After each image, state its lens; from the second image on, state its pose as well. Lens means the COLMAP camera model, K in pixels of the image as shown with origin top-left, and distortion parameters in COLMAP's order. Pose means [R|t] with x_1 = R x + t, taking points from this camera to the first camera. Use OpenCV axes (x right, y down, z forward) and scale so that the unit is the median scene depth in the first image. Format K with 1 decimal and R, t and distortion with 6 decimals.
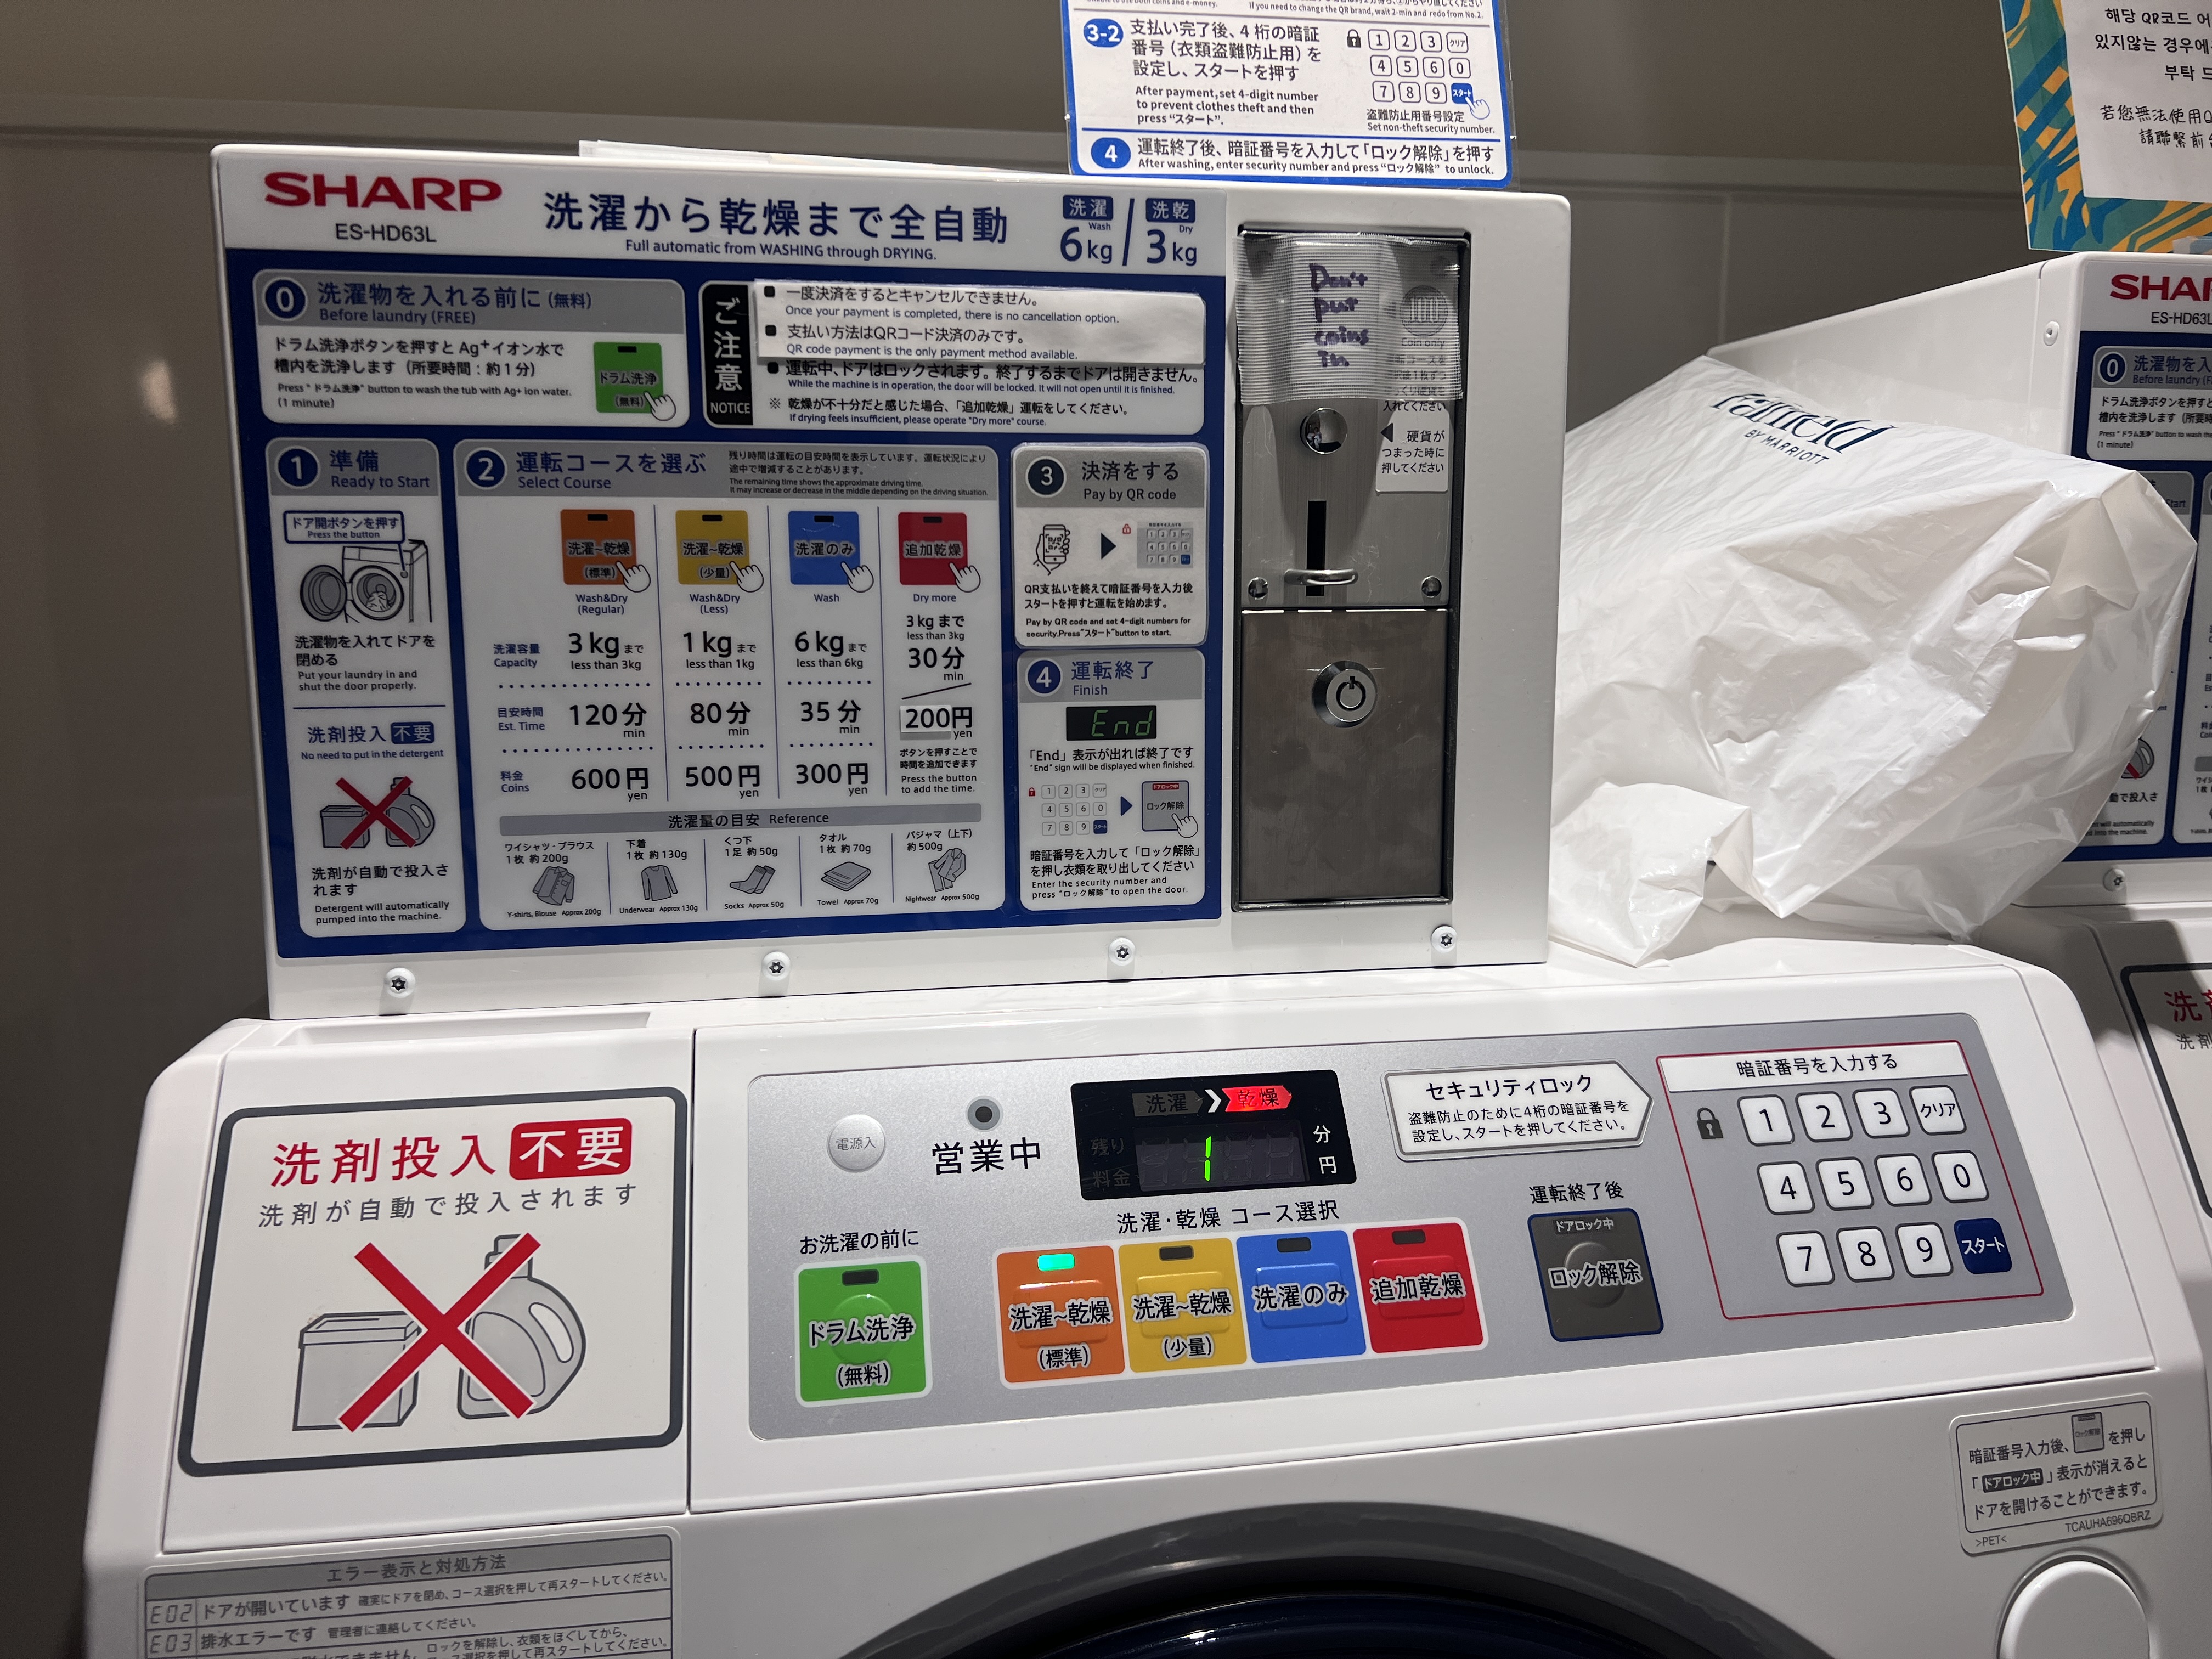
lens RADIAL K [[1655.5, 0, 1106.0], [0, 1655.5, 829.5], [0, 0, 1]] dist [0.072950, -0.120549]
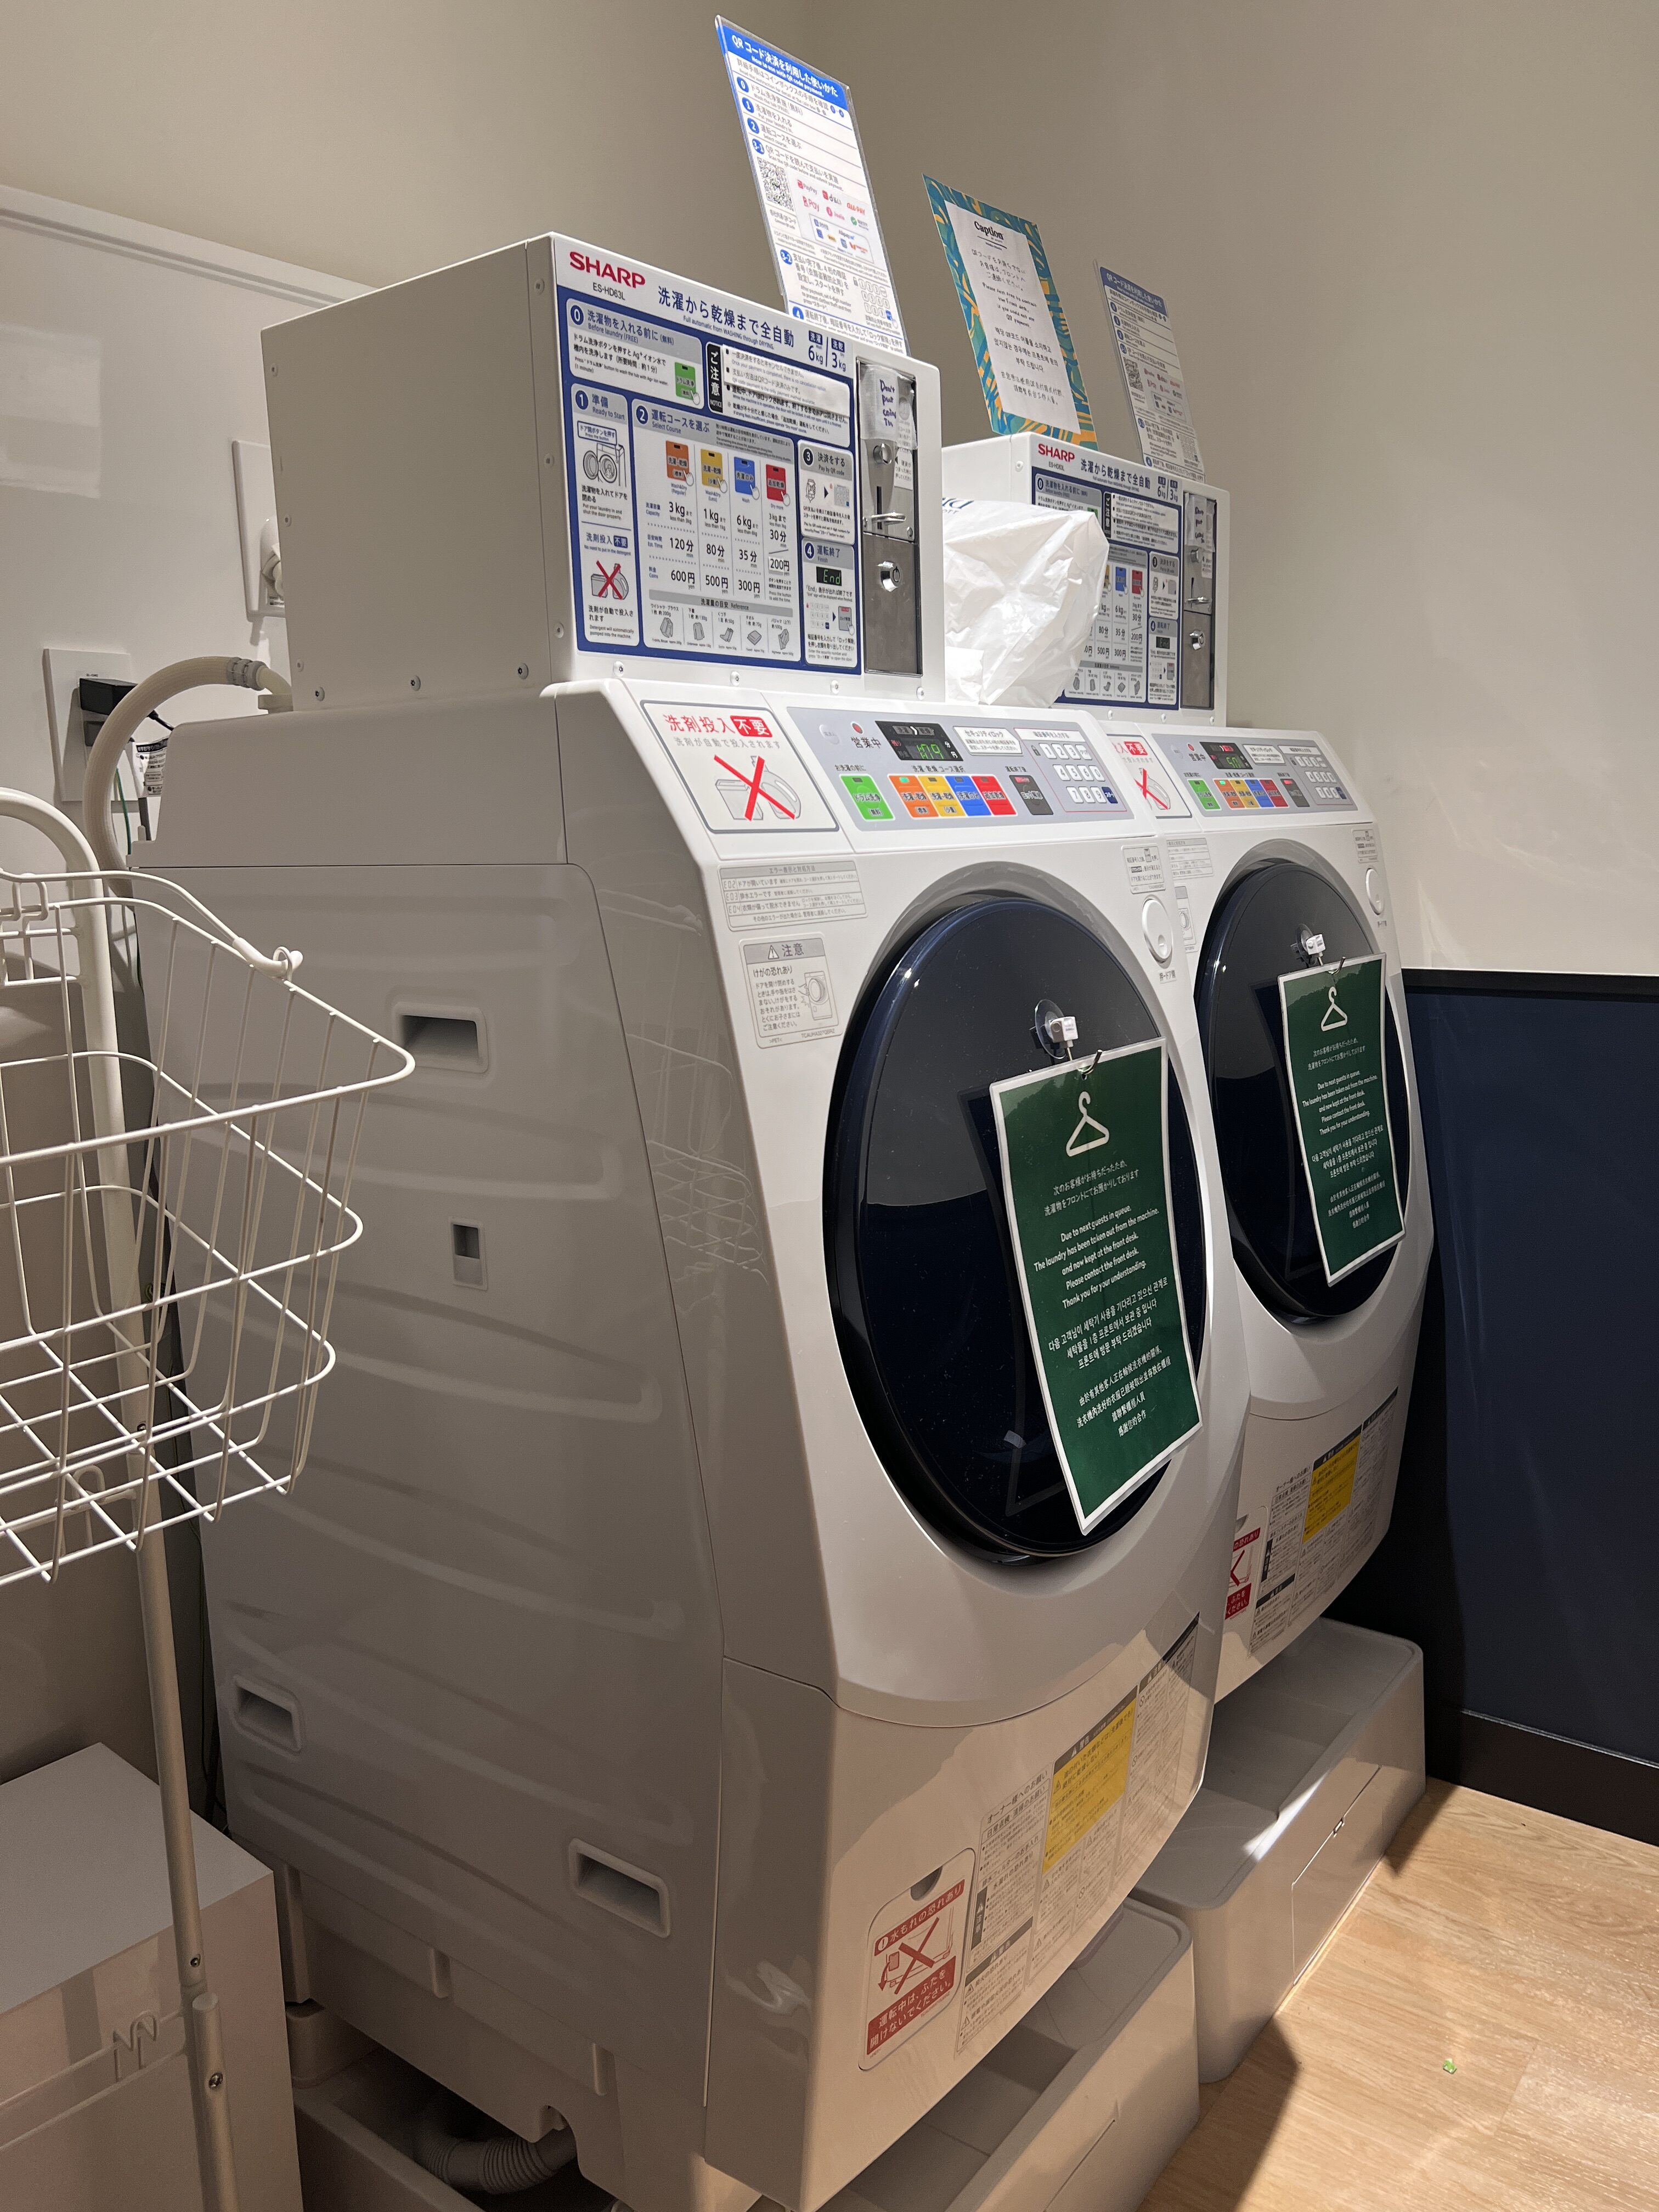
lens RADIAL K [[1655.5, 0, 829.5], [0, 1655.5, 1106.0], [0, 0, 1]] dist [0.072950, -0.120549]
pose [[0.729825, -0.134259, 0.670321, -1.655121], [0.133071, 0.989670, 0.053337, 0.540581], [-0.670558, 0.050273, 0.740152, -0.640998]]
